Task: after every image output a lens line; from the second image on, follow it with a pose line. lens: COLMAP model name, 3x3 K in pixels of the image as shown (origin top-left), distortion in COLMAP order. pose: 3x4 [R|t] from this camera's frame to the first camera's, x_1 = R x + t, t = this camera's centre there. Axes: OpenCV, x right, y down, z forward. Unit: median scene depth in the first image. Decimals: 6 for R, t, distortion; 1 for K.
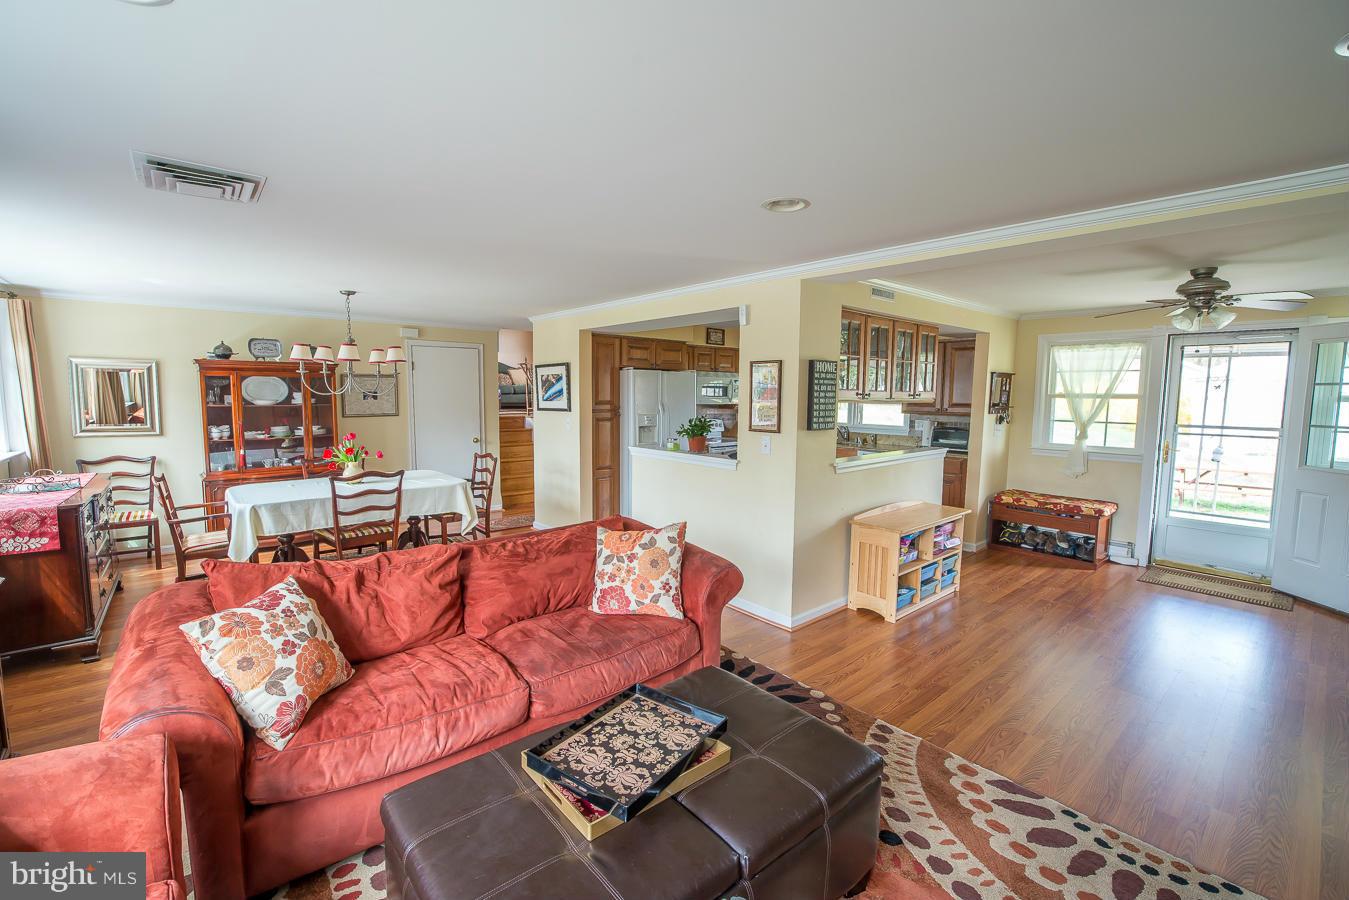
lens RADIAL K [[575.3, 0, 670.6], [0, 575.3, 446.4], [0, 0, 1]] dist [-0.014679, -0.000061]
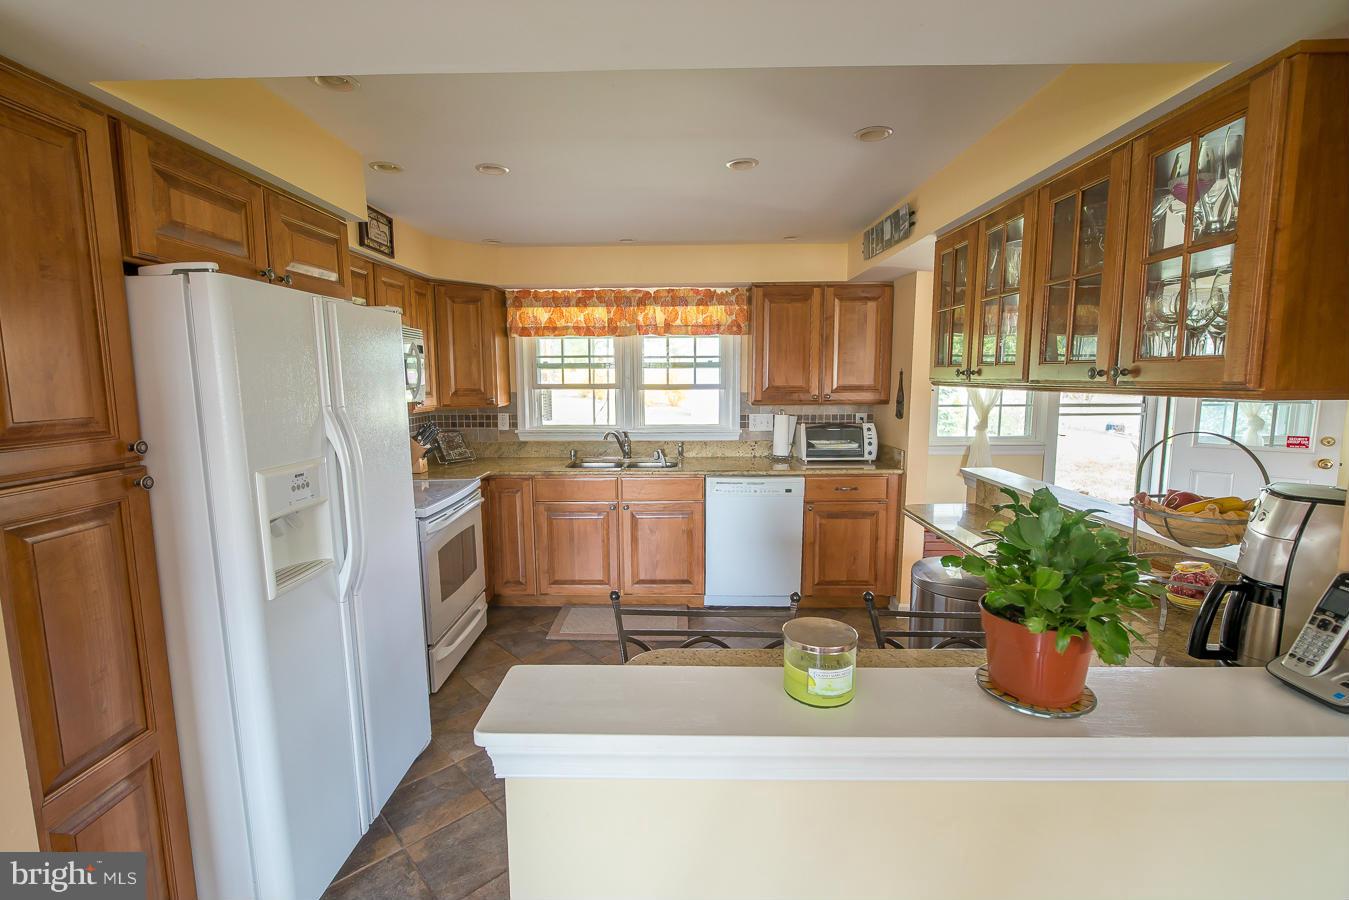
lens RADIAL K [[593.8, 0, 667.5], [0, 593.8, 446.7], [0, 0, 1]] dist [-0.015393, 0.000019]
pose [[0.667396, -0.103475, 0.737479, -0.116507], [0.082172, 0.994485, 0.065172, -0.064562], [-0.740156, 0.017104, 0.672218, 0.683141]]
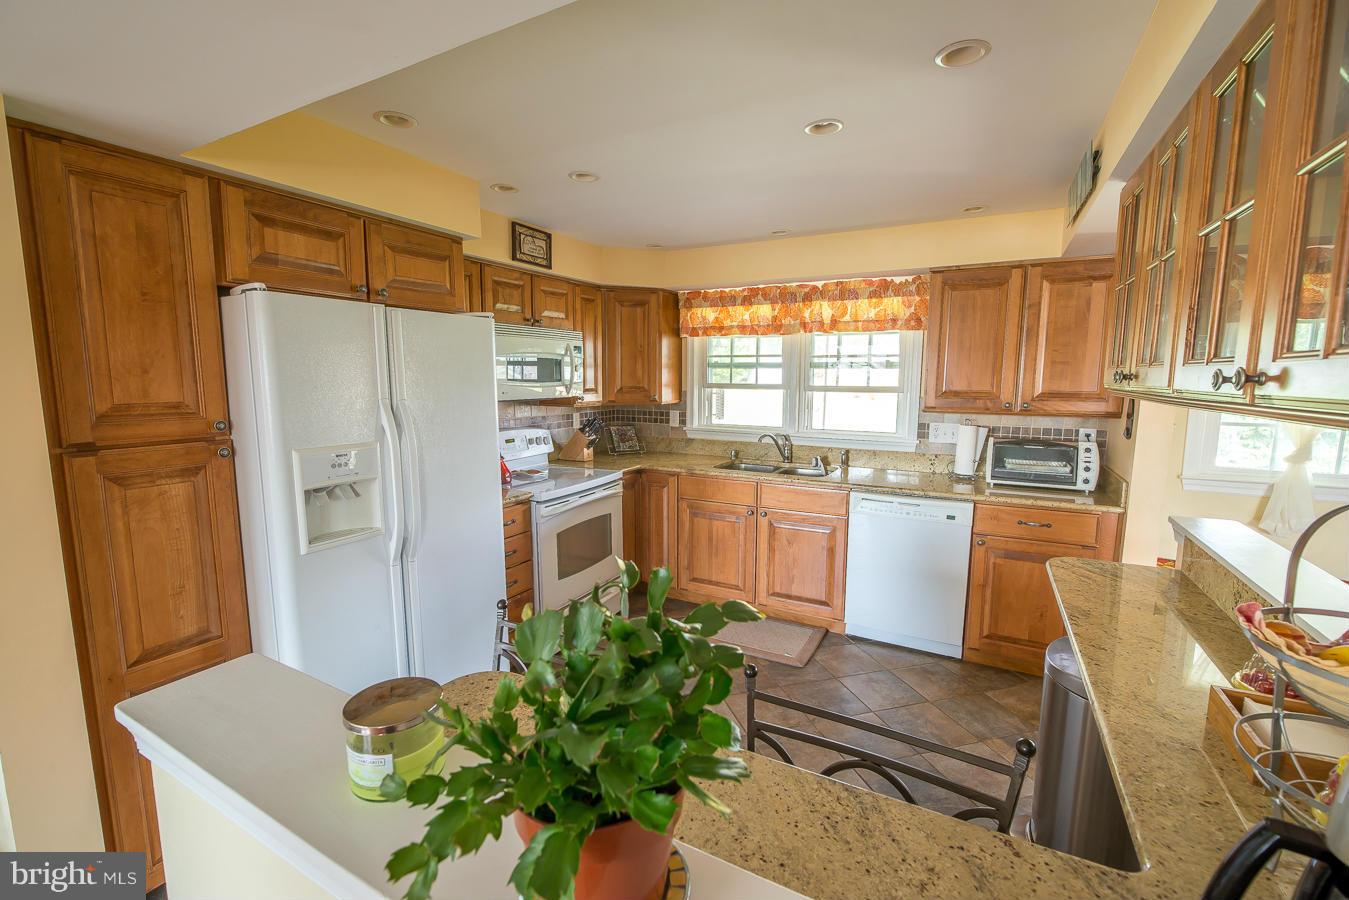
lens RADIAL K [[575.3, 0, 670.6], [0, 575.3, 446.4], [0, 0, 1]] dist [-0.014679, -0.000061]
pose [[0.934074, -0.050452, 0.353497, 0.015981], [0.038420, 0.998421, 0.040976, -0.059183], [-0.355006, -0.024693, 0.934538, 0.634048]]
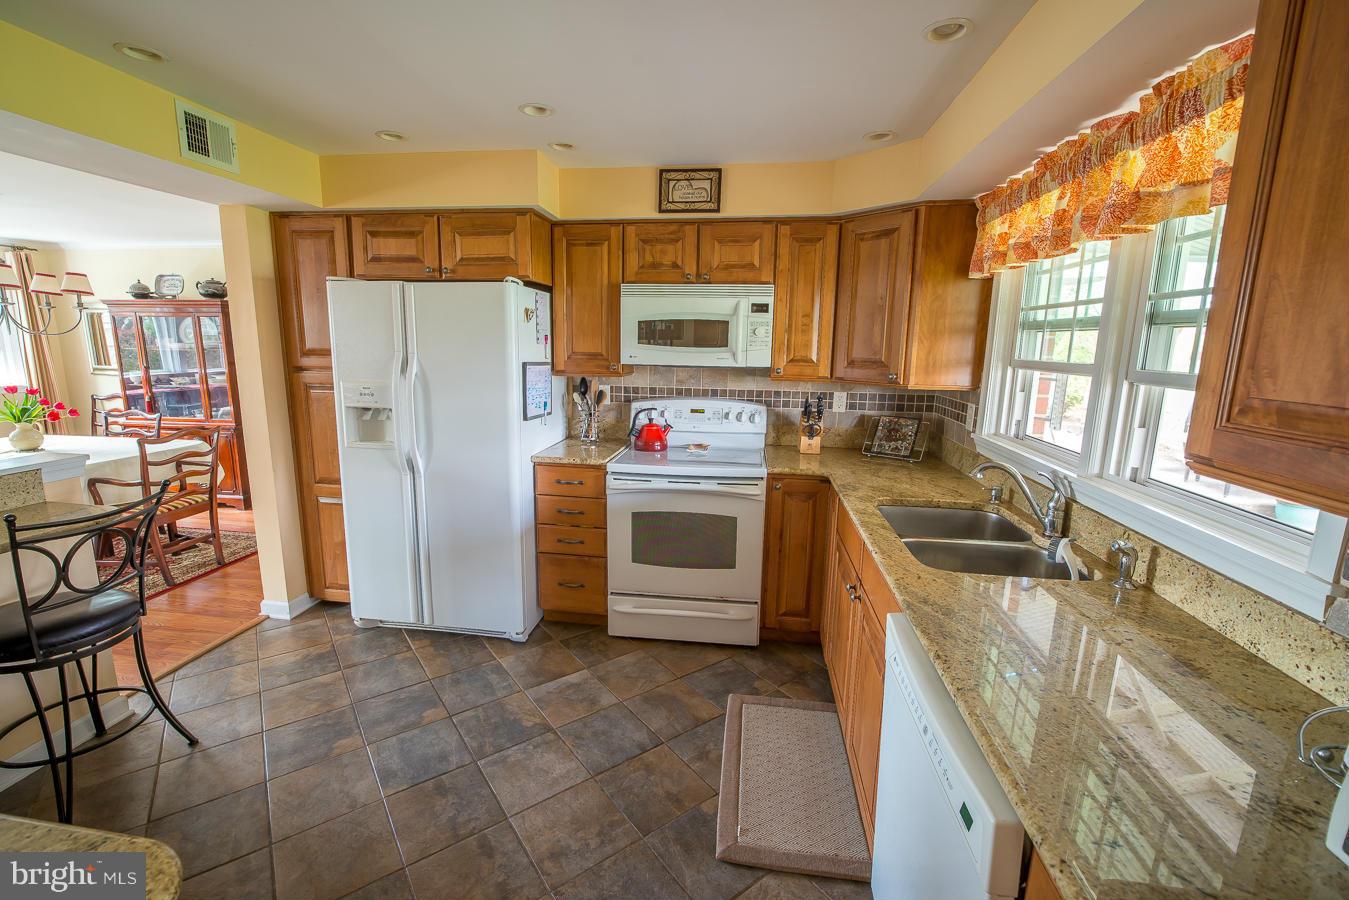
lens RADIAL K [[575.3, 0, 670.6], [0, 575.3, 446.4], [0, 0, 1]] dist [-0.014679, -0.000061]
pose [[0.664842, 0.136542, -0.734398, 0.438513], [-0.079583, 0.990504, 0.112112, -0.072384], [0.742732, -0.016091, 0.669395, 0.846511]]
